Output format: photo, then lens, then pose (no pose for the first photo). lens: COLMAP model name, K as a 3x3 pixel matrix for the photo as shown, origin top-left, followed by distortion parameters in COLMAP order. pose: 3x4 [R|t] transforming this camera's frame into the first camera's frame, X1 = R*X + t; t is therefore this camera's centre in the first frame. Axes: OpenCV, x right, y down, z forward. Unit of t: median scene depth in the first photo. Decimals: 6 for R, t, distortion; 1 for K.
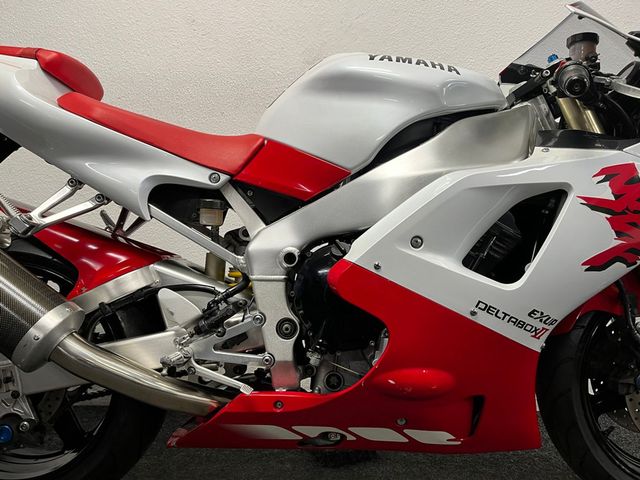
lens RADIAL K [[489.6, 0, 320.0], [0, 489.6, 240.0], [0, 0, 1]] dist [0.009449, 0.004743]
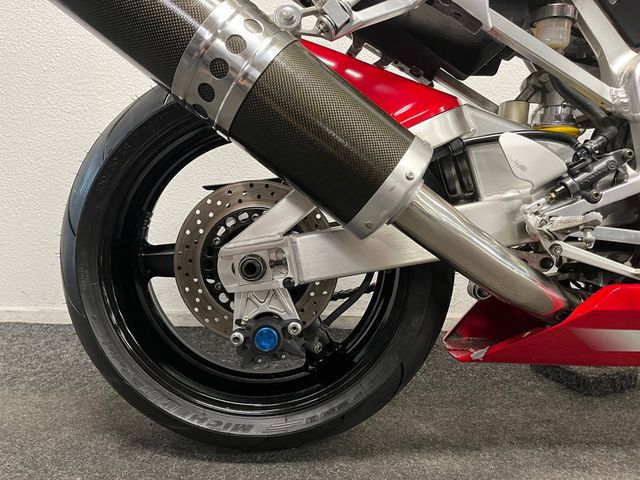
lens RADIAL K [[489.6, 0, 320.0], [0, 489.6, 240.0], [0, 0, 1]] dist [0.009449, 0.004743]
pose [[0.998303, 0.010911, -0.057199, -0.532705], [-0.005128, 0.994945, 0.100293, 0.178299], [0.058004, -0.099830, 0.993312, 0.295044]]
